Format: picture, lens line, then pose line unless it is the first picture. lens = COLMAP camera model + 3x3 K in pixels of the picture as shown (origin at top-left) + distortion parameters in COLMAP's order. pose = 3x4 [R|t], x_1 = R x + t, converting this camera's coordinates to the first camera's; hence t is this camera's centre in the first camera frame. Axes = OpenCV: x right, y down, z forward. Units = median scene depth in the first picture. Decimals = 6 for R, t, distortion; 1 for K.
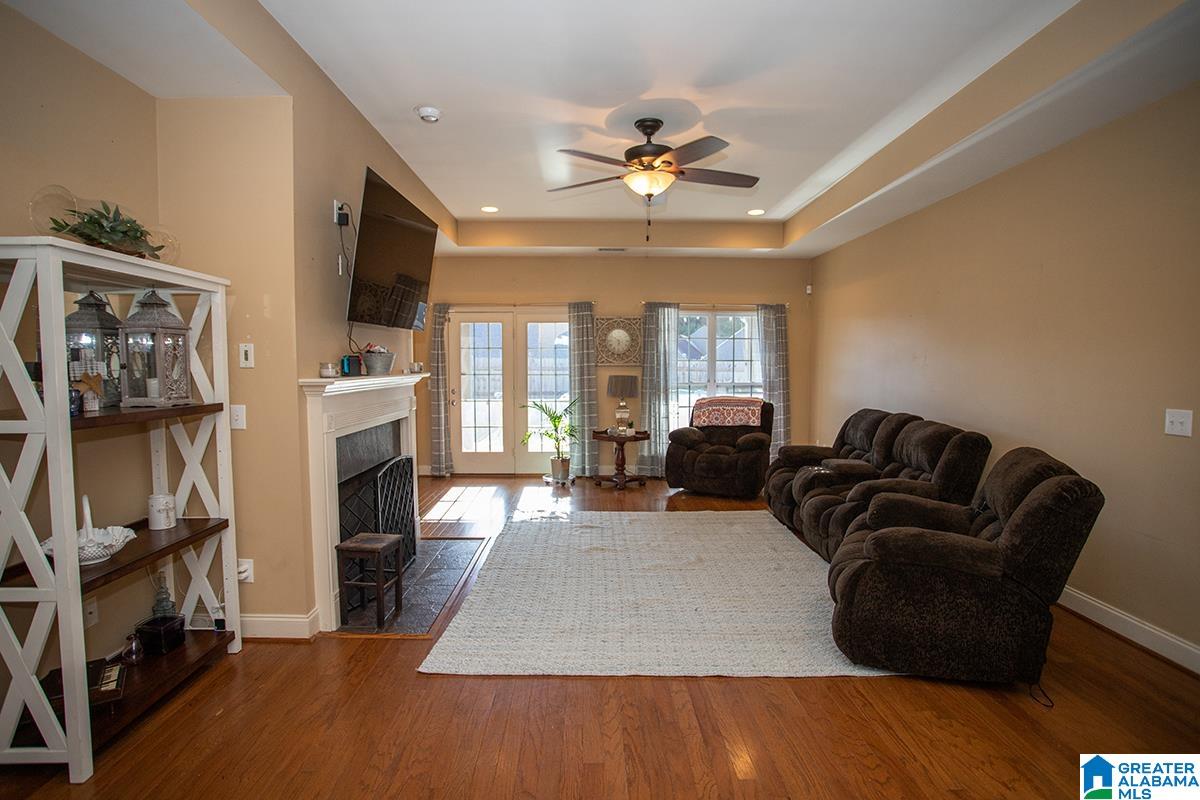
lens RADIAL K [[591.6, 0, 602.6], [0, 591.6, 400.7], [0, 0, 1]] dist [-0.070465, 0.030095]
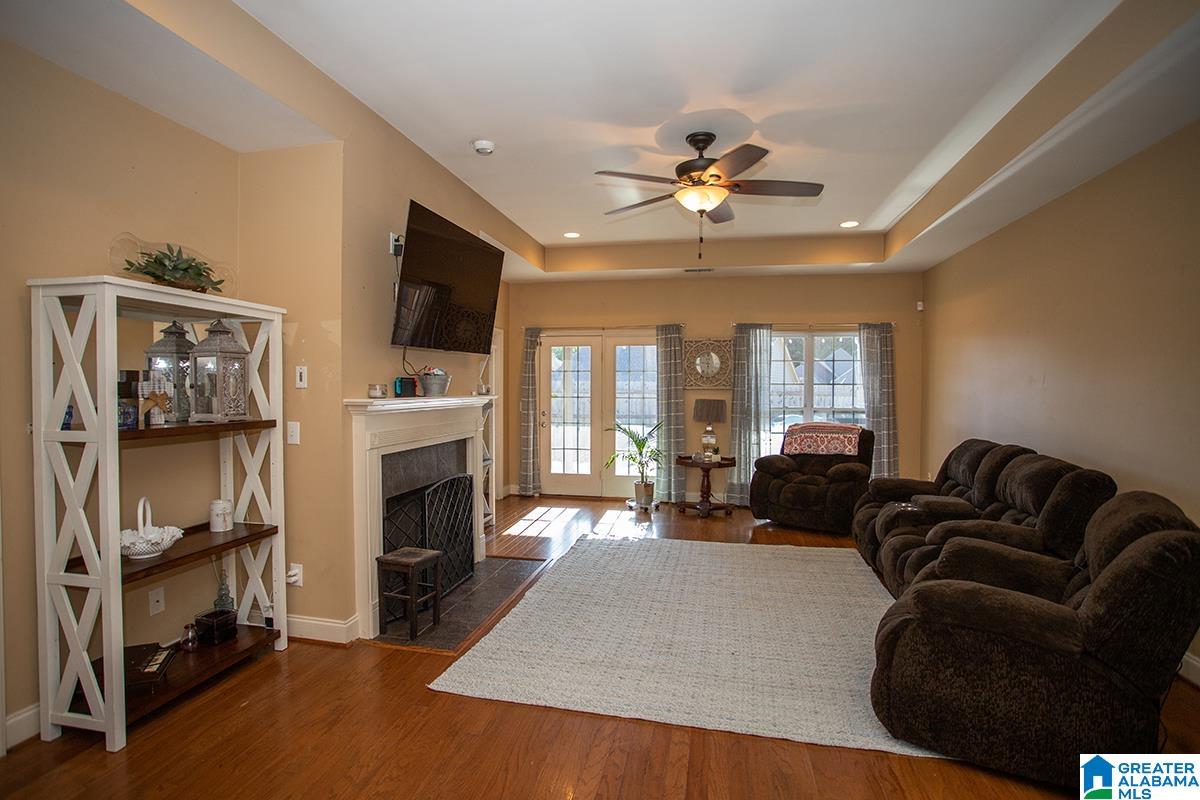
lens RADIAL K [[590.6, 0, 600.4], [0, 590.6, 401.5], [0, 0, 1]] dist [-0.076007, 0.036595]
pose [[0.974096, 0.009159, -0.225951, 0.137444], [-0.017889, 0.999169, -0.036621, -0.001217], [0.225428, 0.039714, 0.973450, 0.043144]]
